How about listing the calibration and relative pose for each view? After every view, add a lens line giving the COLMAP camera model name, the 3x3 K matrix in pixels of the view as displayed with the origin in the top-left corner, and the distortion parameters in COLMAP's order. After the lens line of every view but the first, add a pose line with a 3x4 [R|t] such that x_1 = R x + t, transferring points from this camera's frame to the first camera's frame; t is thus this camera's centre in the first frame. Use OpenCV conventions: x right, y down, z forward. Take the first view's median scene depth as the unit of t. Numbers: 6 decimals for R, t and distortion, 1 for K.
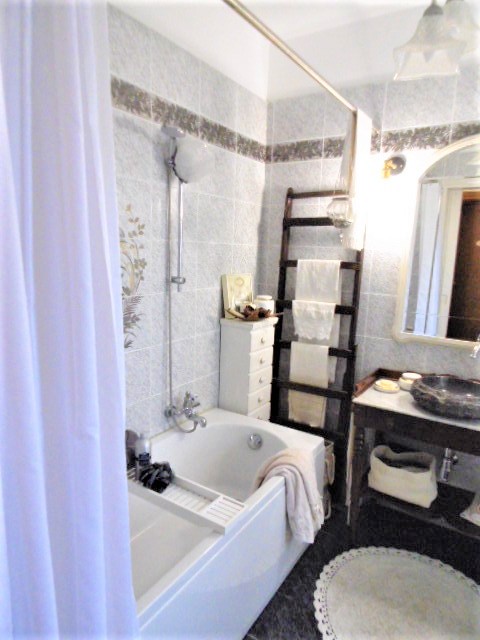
lens RADIAL K [[422.3, 0, 238.4], [0, 422.3, 317.9], [0, 0, 1]] dist [0.020018, -0.010322]
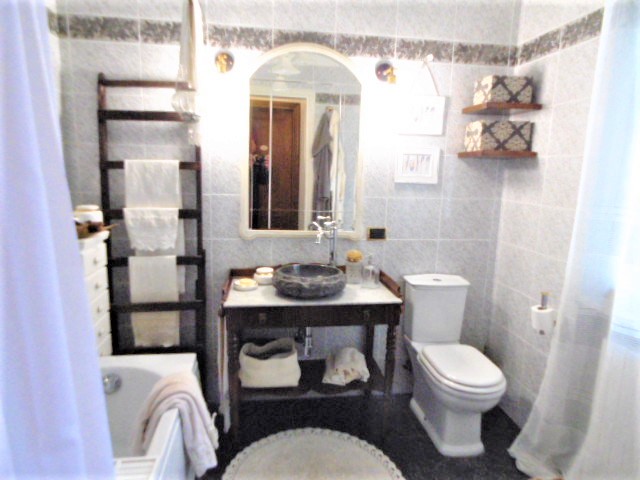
lens RADIAL K [[422.3, 0, 318.1], [0, 422.3, 240.1], [0, 0, 1]] dist [0.020018, -0.010322]
pose [[0.761343, -0.129890, 0.635205, -0.130325], [0.107955, 0.991447, 0.073343, 0.000906], [-0.639298, 0.012734, 0.768853, 0.102674]]
